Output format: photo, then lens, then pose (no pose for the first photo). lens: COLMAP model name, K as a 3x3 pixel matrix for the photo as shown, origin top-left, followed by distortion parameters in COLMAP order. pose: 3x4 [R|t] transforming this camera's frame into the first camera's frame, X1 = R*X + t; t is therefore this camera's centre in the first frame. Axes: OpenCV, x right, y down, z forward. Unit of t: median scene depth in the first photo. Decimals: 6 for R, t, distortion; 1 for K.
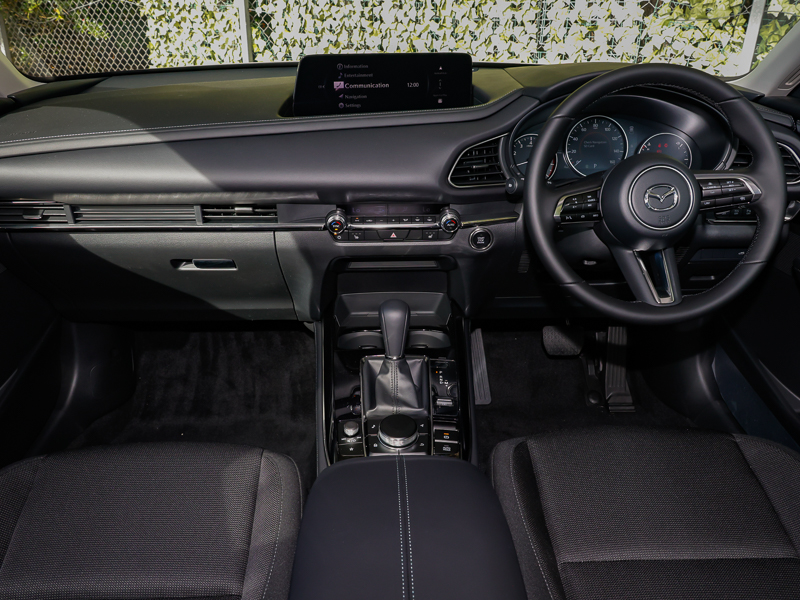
lens RADIAL K [[655.7, 0, 402.3], [0, 655.7, 297.6], [0, 0, 1]] dist [0.009678, 0.003579]
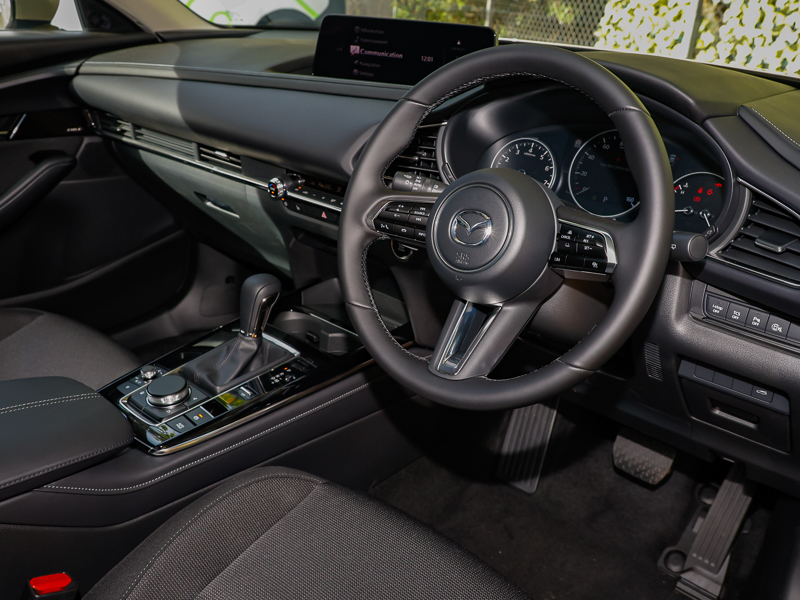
lens RADIAL K [[753.4, 0, 380.9], [0, 753.4, 296.9], [0, 0, 1]] dist [0.017065, 0.000000]
pose [[0.716740, 0.300284, -0.629375, 0.708321], [-0.326348, 0.942042, 0.077813, -0.092895], [0.616263, 0.149624, 0.773196, 0.260839]]
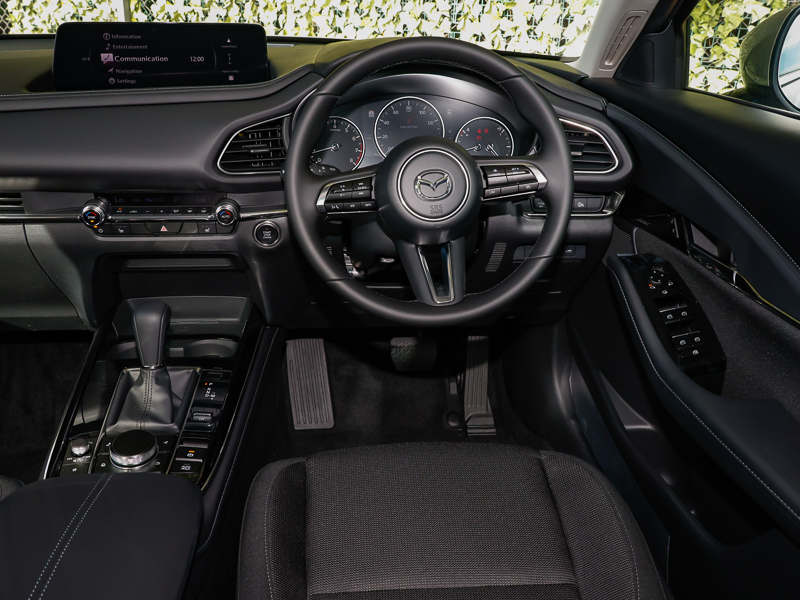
lens RADIAL K [[766.9, 0, 387.9], [0, 766.9, 302.5], [0, 0, 1]] dist [0.022123, 0.000000]
pose [[0.998961, -0.001601, 0.045535, 0.232854], [0.002577, 0.999768, -0.021387, 0.025601], [-0.045490, 0.021482, 0.998734, -0.035642]]
